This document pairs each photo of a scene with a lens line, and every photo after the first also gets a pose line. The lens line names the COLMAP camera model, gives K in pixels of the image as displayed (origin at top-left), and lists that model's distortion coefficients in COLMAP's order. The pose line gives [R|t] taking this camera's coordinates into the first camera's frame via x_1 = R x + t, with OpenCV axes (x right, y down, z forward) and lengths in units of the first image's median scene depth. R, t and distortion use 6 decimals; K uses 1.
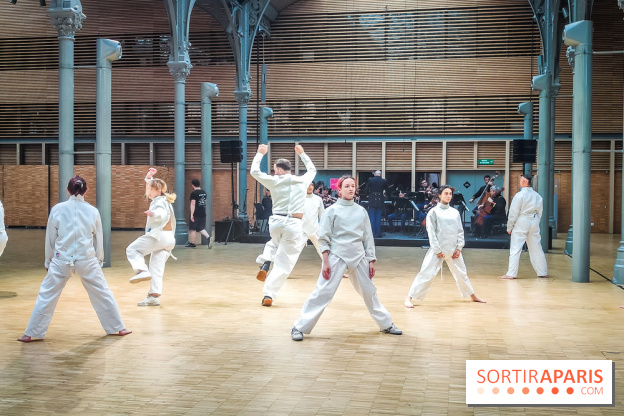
lens RADIAL K [[856.8, 0, 313.8], [0, 856.8, 207.8], [0, 0, 1]] dist [0.181386, 0.000000]
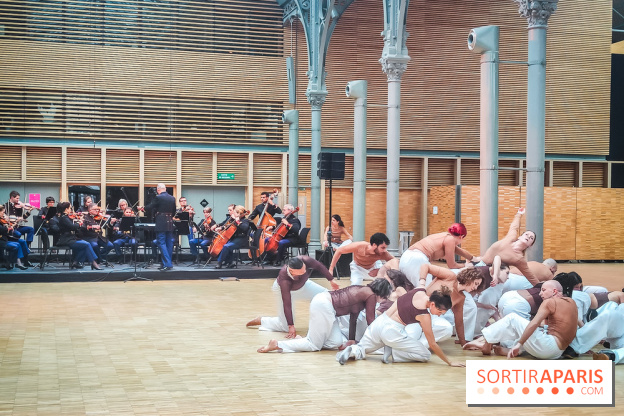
lens RADIAL K [[1073.2, 0, 311.8], [0, 1073.2, 208.6], [0, 0, 1]] dist [0.079186, 0.000000]
pose [[0.828988, 0.000909, 0.559265, -0.319037], [0.009425, 0.999834, -0.015596, -0.004174], [-0.559187, 0.018200, 0.828842, 0.079124]]
